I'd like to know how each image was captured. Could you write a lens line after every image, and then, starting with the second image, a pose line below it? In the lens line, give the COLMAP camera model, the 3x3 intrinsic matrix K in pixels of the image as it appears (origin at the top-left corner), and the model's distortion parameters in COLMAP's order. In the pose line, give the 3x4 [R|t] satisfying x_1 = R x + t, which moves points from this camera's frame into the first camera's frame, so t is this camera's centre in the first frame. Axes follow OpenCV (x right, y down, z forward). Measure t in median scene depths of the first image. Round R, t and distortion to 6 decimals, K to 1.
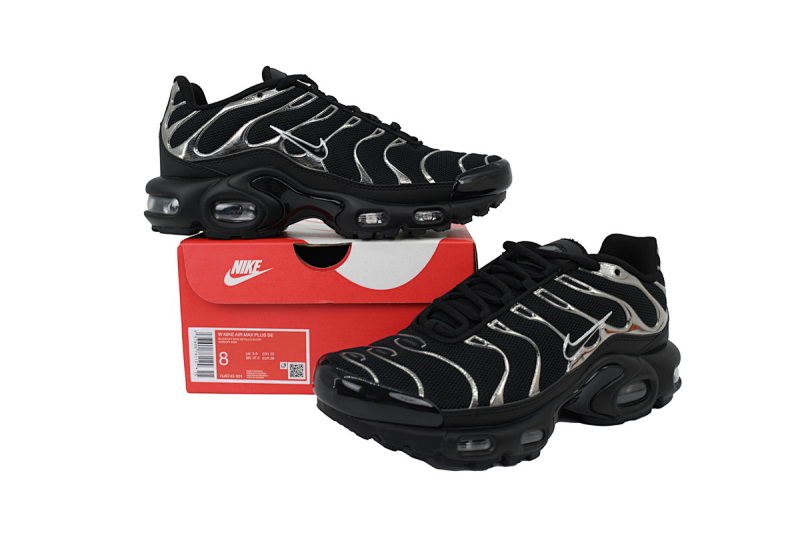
lens RADIAL K [[695.1, 0, 395.9], [0, 695.1, 265.1], [0, 0, 1]] dist [-0.011041, -0.005072]
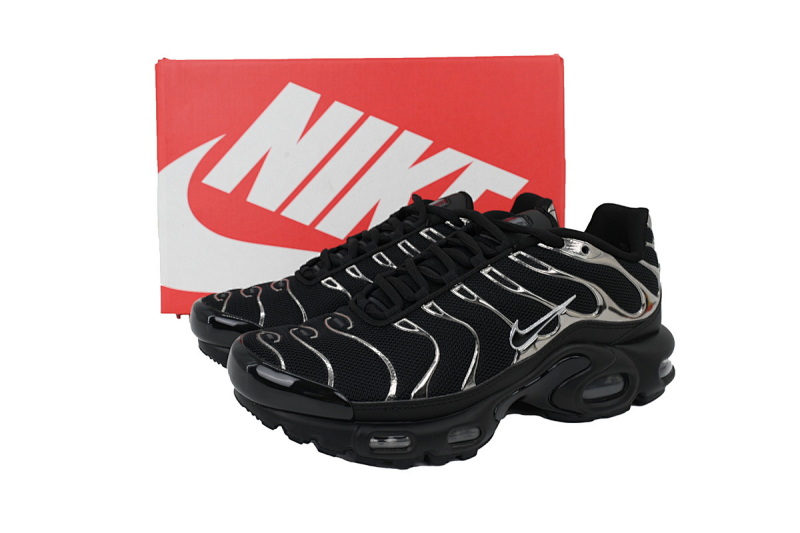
lens RADIAL K [[695.1, 0, 404.2], [0, 695.1, 270.1], [0, 0, 1]] dist [-0.011041, -0.005072]
pose [[0.991250, 0.027302, -0.129141, 0.215462], [-0.018170, 0.997284, 0.071373, -0.022684], [0.130739, -0.068402, 0.989054, 0.120534]]
